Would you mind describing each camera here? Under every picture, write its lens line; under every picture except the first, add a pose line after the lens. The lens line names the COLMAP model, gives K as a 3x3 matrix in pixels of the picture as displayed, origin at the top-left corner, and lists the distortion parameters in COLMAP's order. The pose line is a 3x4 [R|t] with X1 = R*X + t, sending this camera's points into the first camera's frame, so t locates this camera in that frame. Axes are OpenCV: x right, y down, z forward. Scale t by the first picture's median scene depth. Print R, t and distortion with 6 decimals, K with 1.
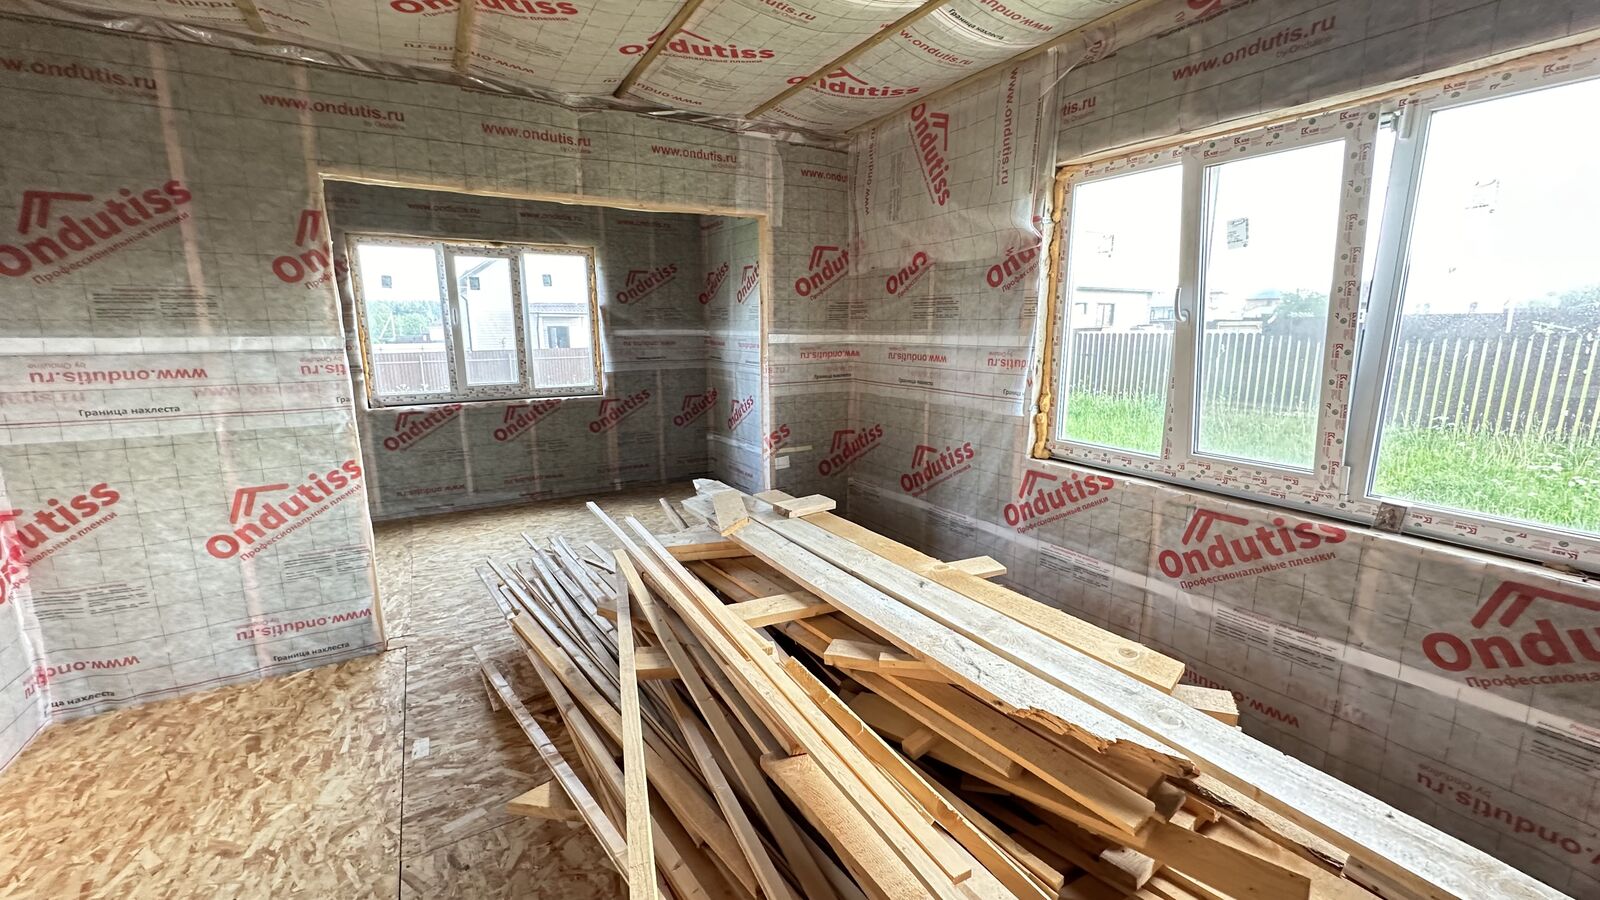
lens RADIAL K [[640.0, 0, 803.0], [0, 640.0, 451.1], [0, 0, 1]] dist [-0.003695, 0.000676]
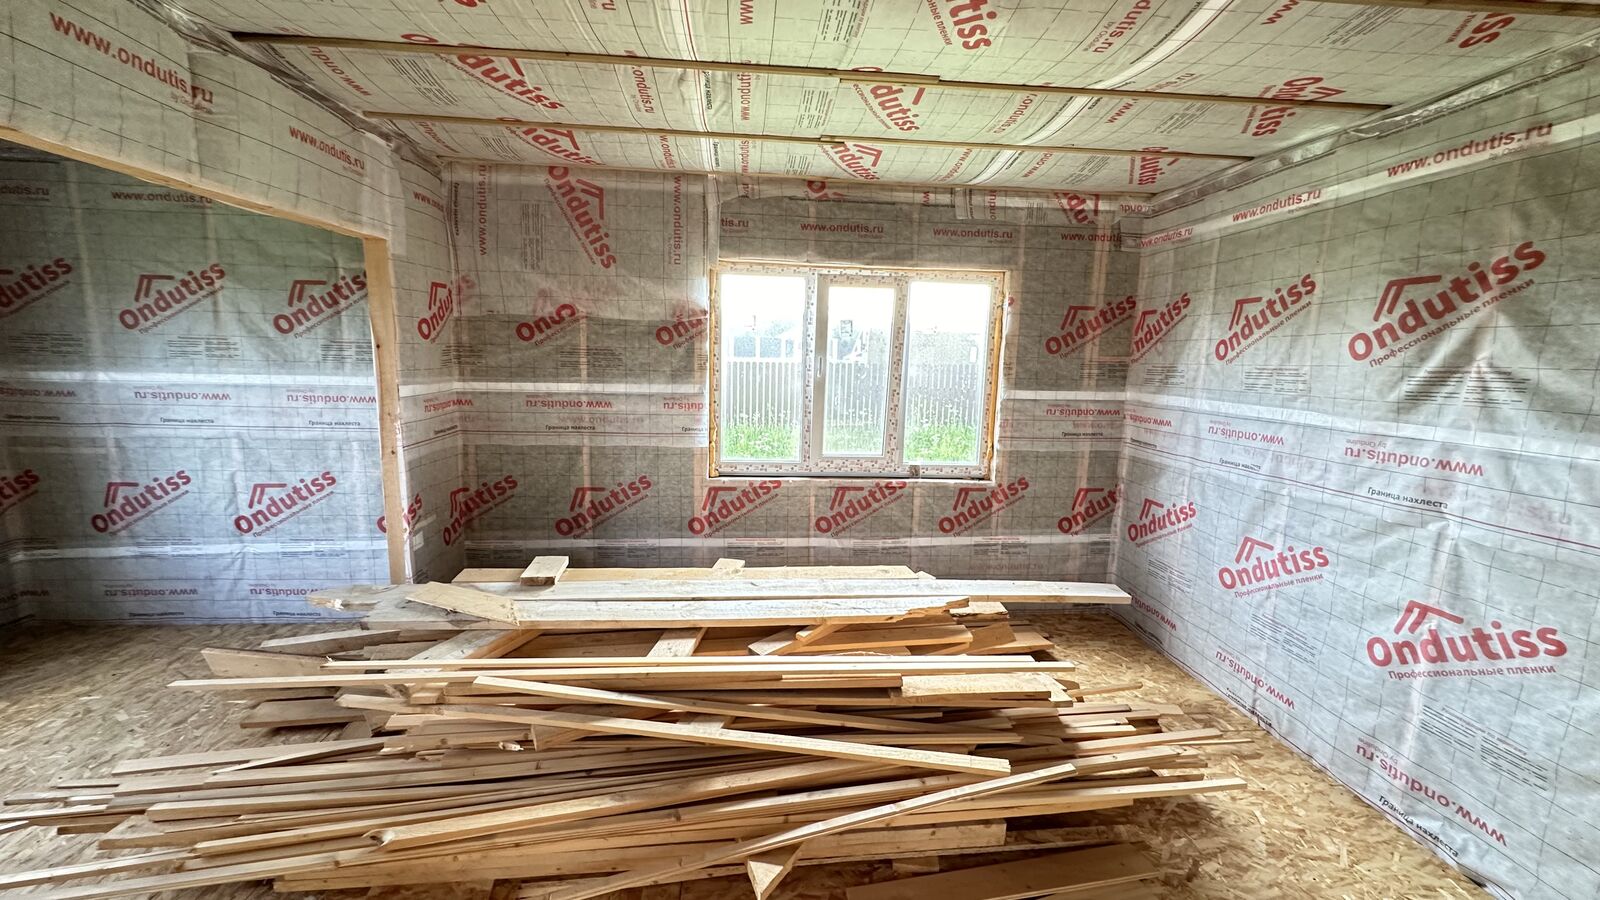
lens RADIAL K [[640.0, 0, 803.0], [0, 640.0, 451.1], [0, 0, 1]] dist [-0.003695, 0.000676]
pose [[0.430003, -0.126127, 0.893974, -0.689719], [0.149642, 0.986454, 0.067197, -0.098203], [-0.890340, 0.104881, 0.443052, 0.247337]]
